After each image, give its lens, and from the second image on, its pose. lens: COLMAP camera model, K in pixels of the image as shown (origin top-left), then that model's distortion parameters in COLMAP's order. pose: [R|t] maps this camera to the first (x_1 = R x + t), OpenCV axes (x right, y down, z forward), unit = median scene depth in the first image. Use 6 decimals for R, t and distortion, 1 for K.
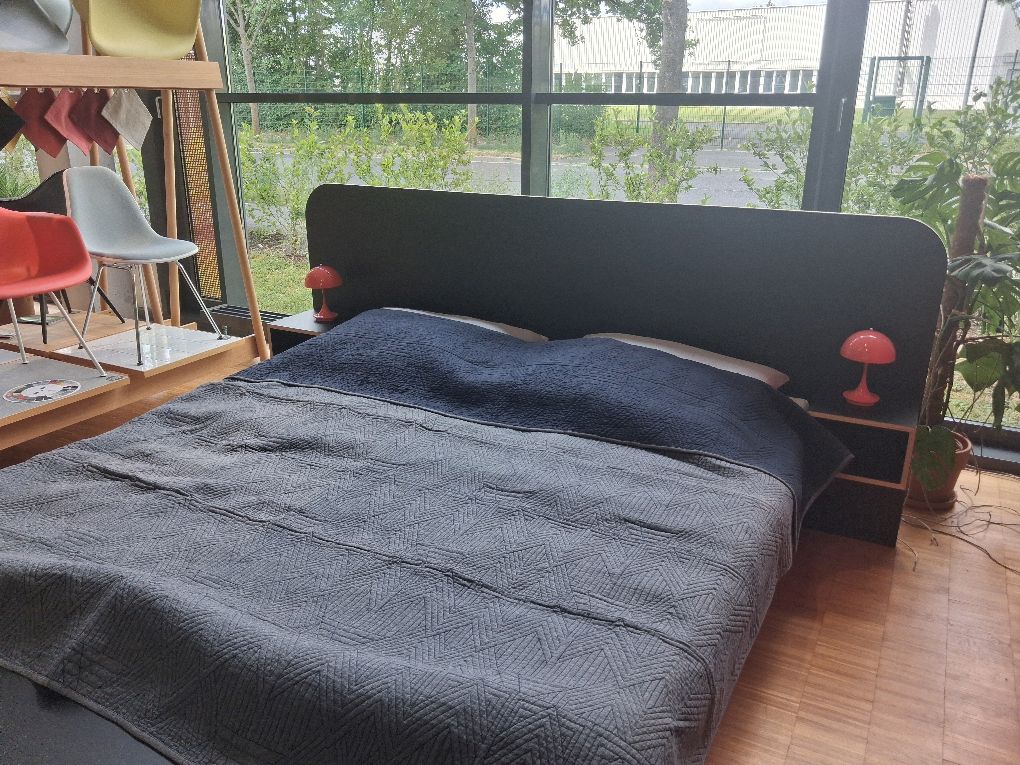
lens RADIAL K [[823.5, 0, 509.6], [0, 823.5, 385.8], [0, 0, 1]] dist [0.016996, -0.027007]
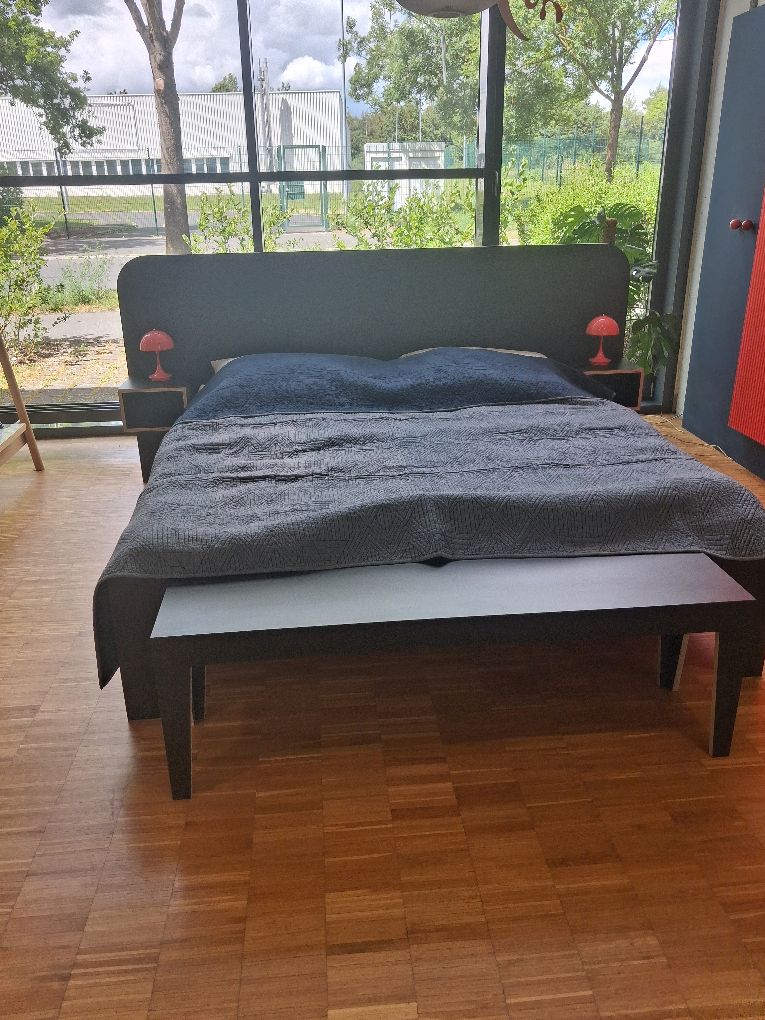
lens RADIAL K [[823.5, 0, 381.6], [0, 823.5, 509.8], [0, 0, 1]] dist [0.016996, -0.027007]
pose [[0.850158, -0.219194, 0.478733, -0.743110], [0.195910, 0.975632, 0.098798, 0.053904], [-0.488723, 0.009795, 0.872384, -0.173045]]
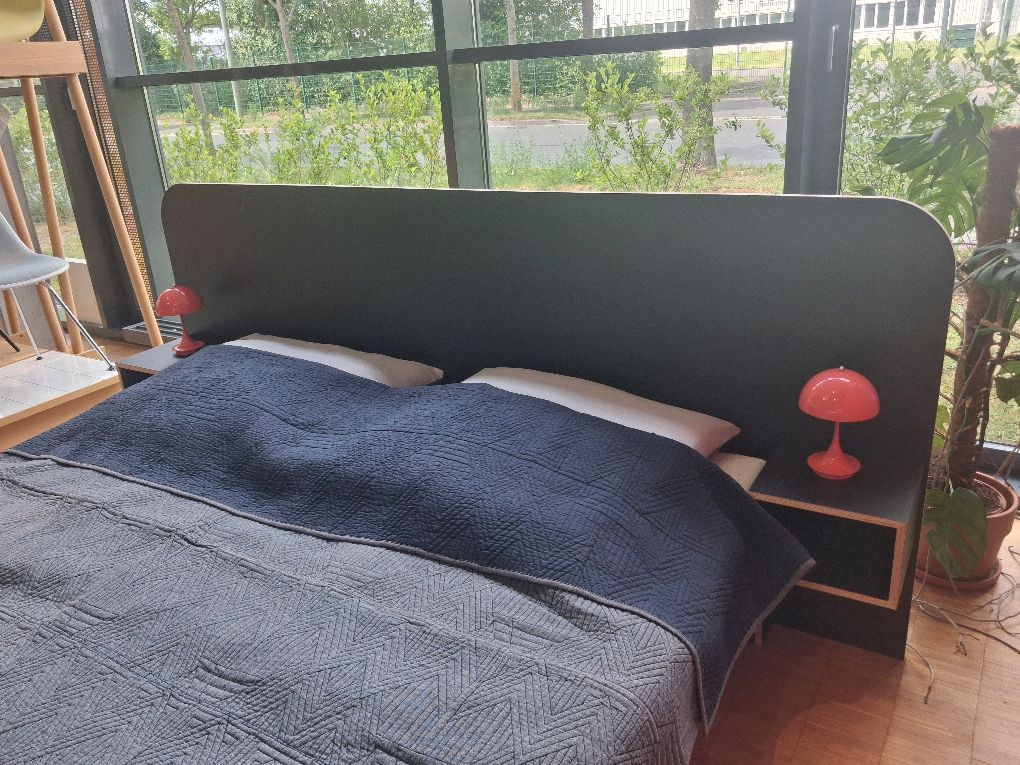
lens RADIAL K [[823.5, 0, 513.2], [0, 823.5, 381.6], [0, 0, 1]] dist [0.016996, -0.027007]
pose [[0.995354, -0.039998, -0.087587, 0.221440], [0.043267, 0.998424, 0.035745, -0.089907], [0.086019, -0.039368, 0.995515, 0.294345]]
